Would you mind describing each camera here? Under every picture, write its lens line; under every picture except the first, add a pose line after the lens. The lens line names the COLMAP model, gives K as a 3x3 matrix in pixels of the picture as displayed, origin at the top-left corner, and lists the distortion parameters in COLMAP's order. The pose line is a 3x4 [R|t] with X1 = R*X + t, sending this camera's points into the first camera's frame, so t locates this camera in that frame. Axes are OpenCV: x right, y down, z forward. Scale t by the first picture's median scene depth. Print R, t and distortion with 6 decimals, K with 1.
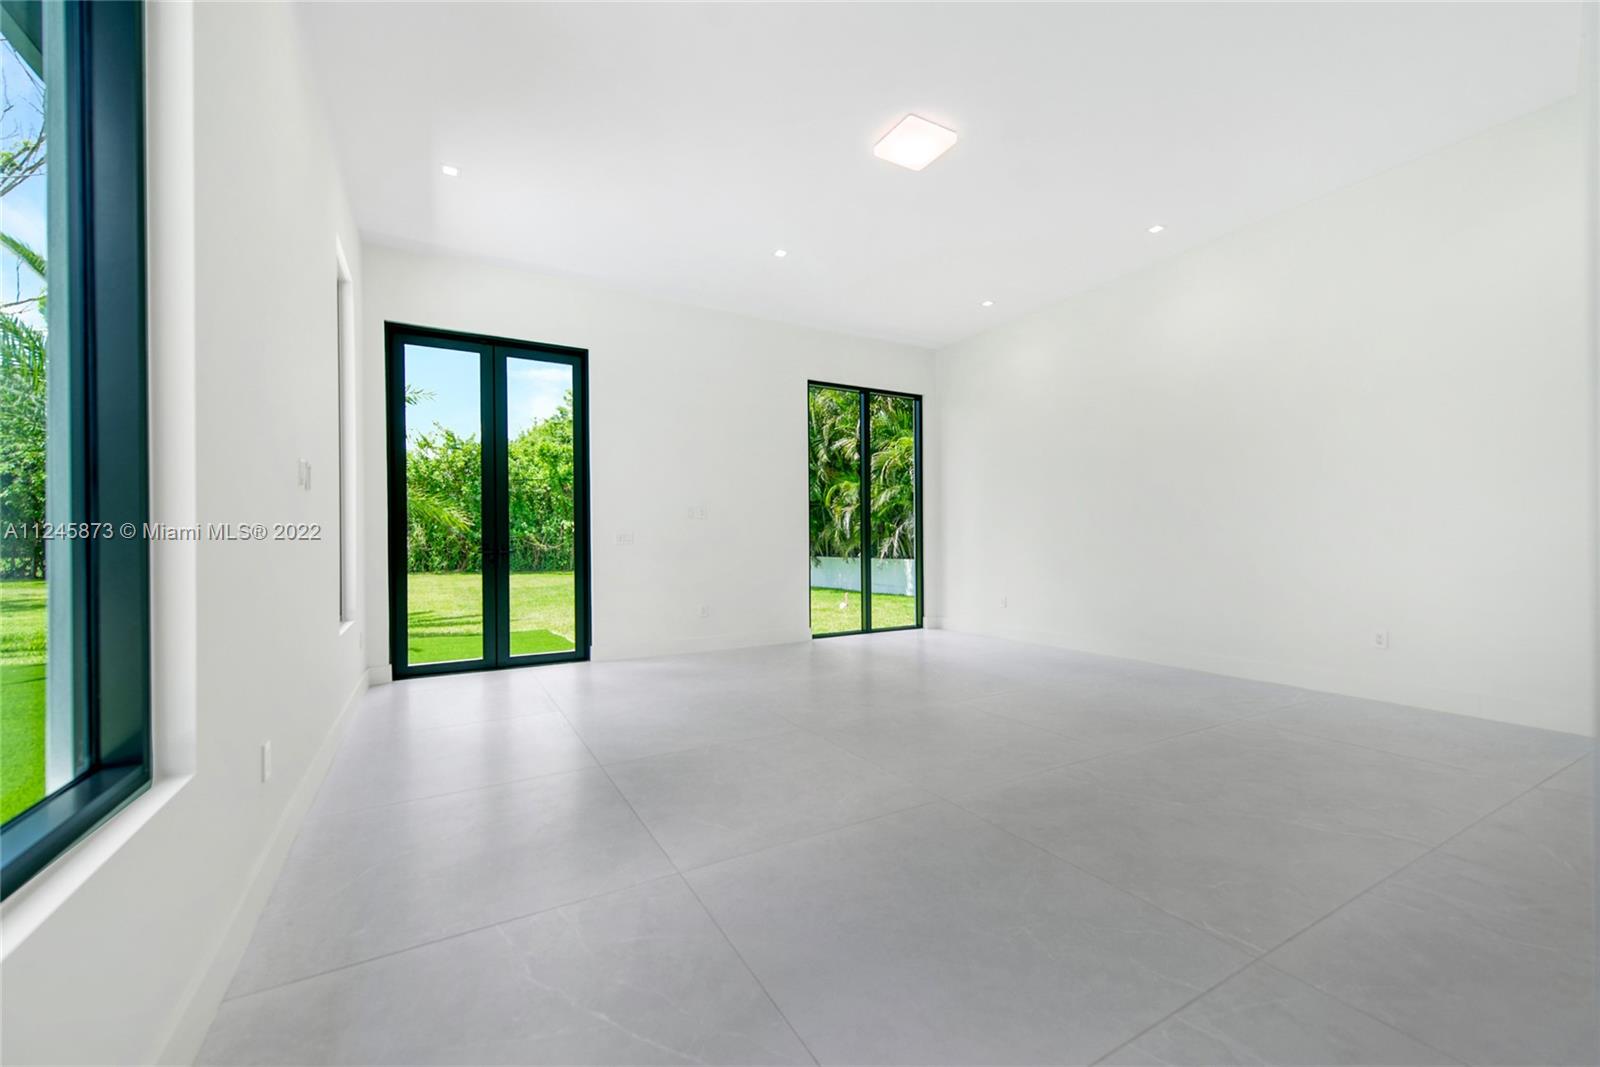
lens RADIAL K [[637.0, 0, 798.4], [0, 637.0, 542.8], [0, 0, 1]] dist [0.009518, -0.002352]
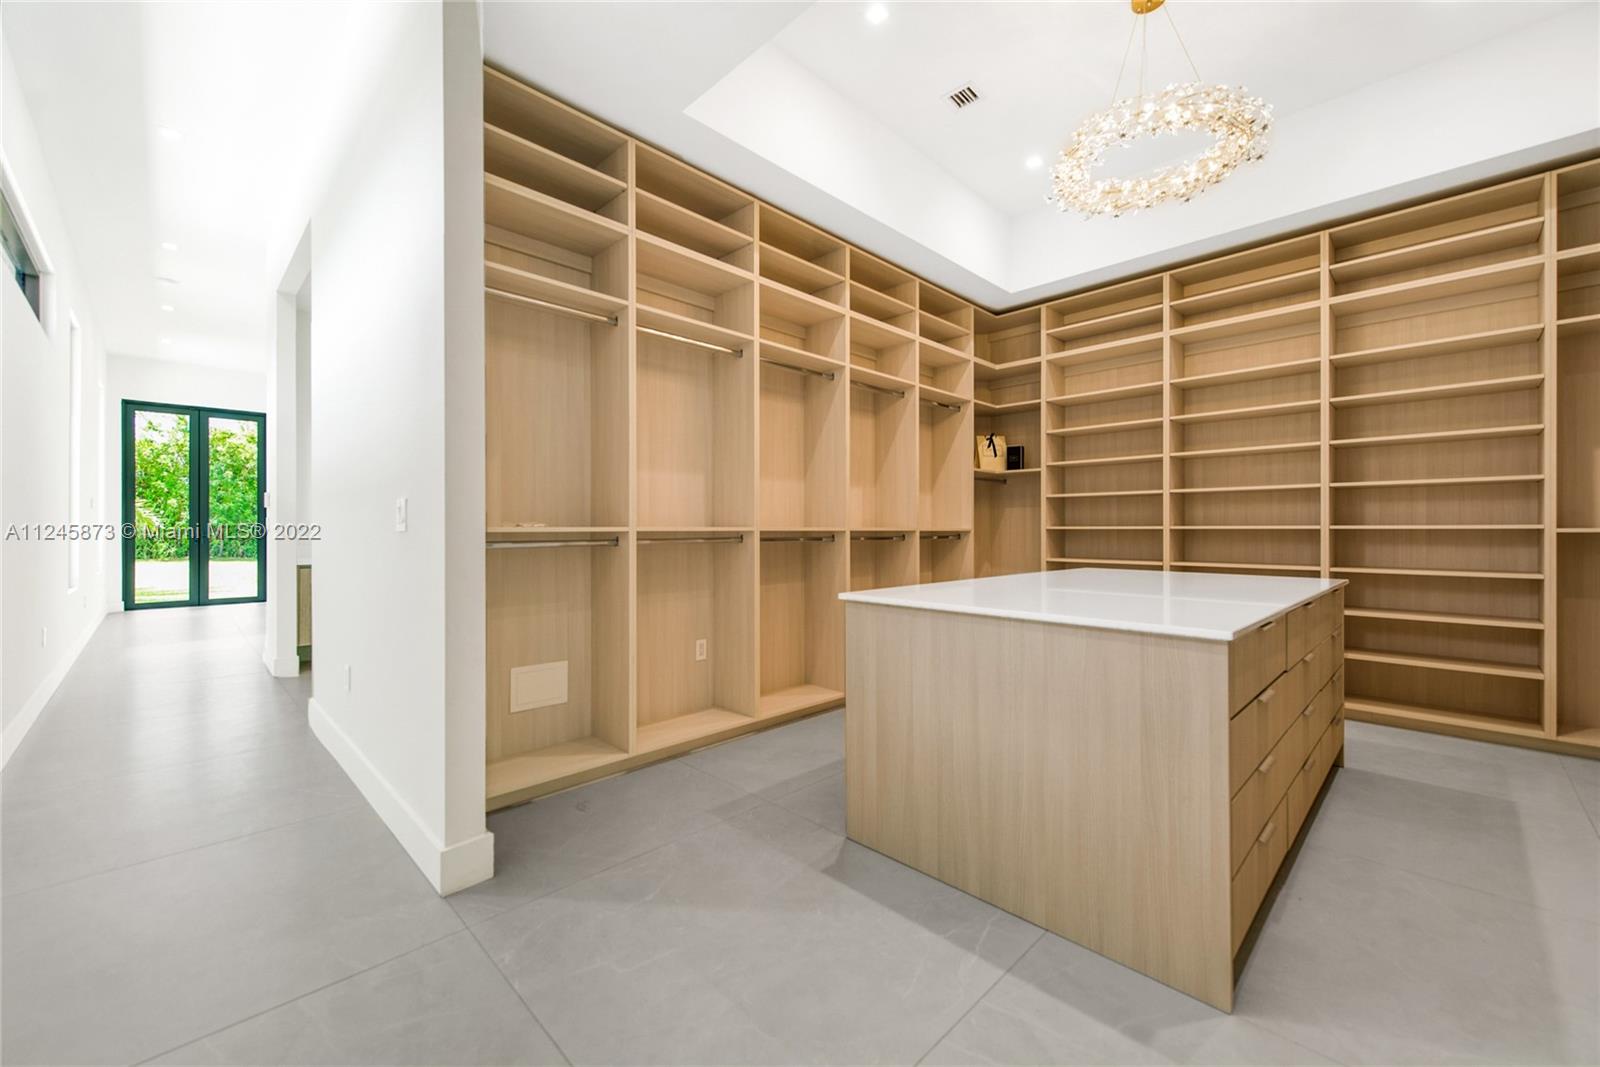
lens RADIAL K [[637.0, 0, 764.7], [0, 637.0, 525.6], [0, 0, 1]] dist [0.009518, -0.002352]
pose [[0.972167, 0.003867, 0.234258, 0.540276], [-0.002389, 0.999975, -0.006595, -0.004496], [-0.234277, 0.005851, 0.972152, -0.921654]]
